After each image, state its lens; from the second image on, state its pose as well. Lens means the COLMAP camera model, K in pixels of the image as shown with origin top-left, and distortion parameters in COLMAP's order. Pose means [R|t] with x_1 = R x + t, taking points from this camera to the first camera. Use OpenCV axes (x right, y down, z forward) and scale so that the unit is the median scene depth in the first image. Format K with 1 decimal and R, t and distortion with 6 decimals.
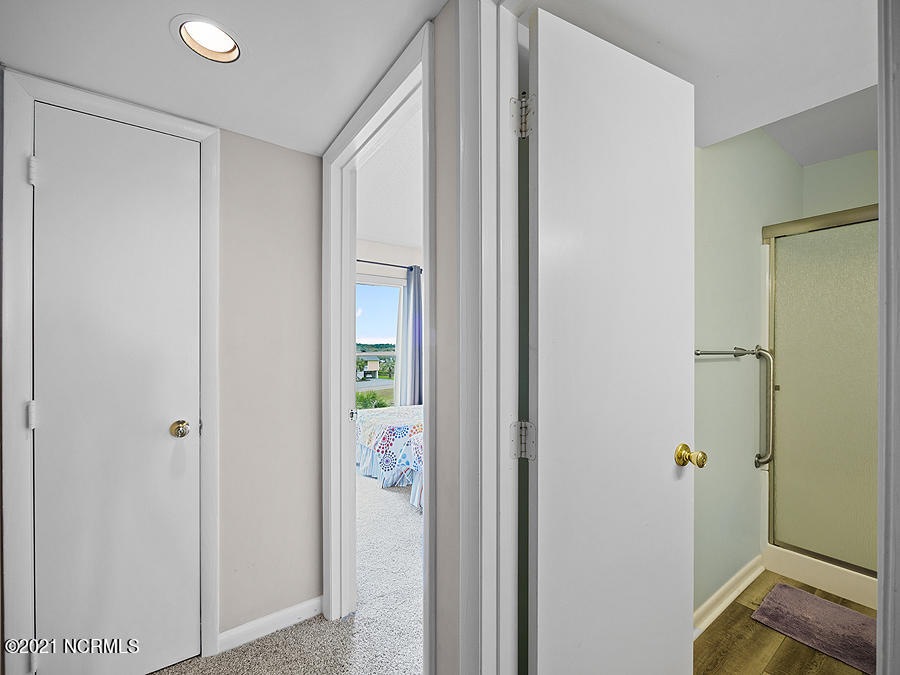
lens RADIAL K [[386.7, 0, 450.0], [0, 386.7, 337.5], [0, 0, 1]] dist [-0.003396, 0.000091]
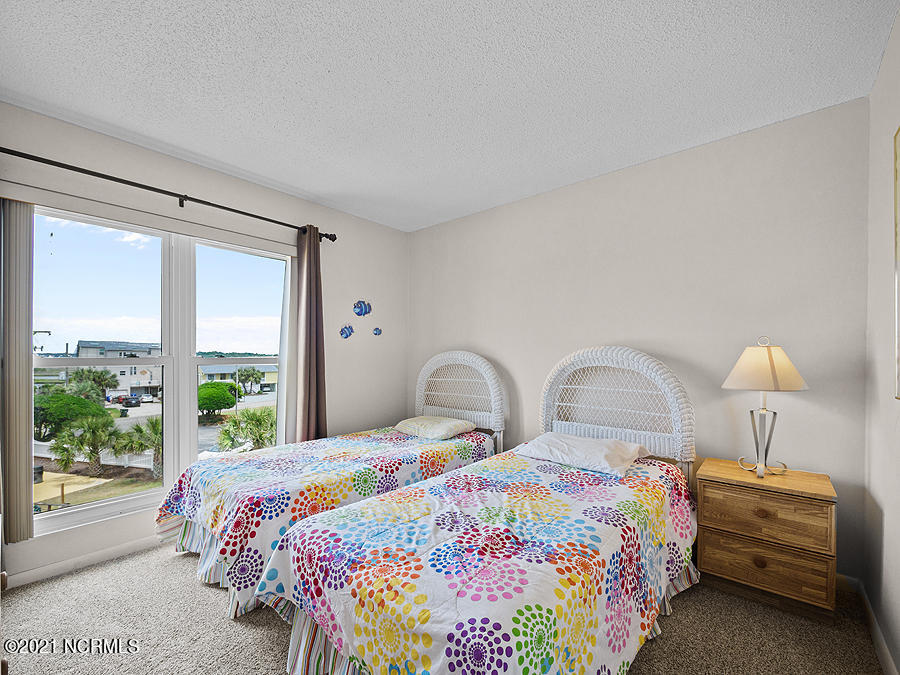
lens RADIAL K [[385.4, 0, 447.7], [0, 385.4, 366.4], [0, 0, 1]] dist [-0.001288, -0.000167]
pose [[0.973533, 0.008619, 0.228384, -0.016567], [-0.018410, 0.998999, 0.040775, 0.024587], [-0.227804, -0.043900, 0.972717, 0.423950]]
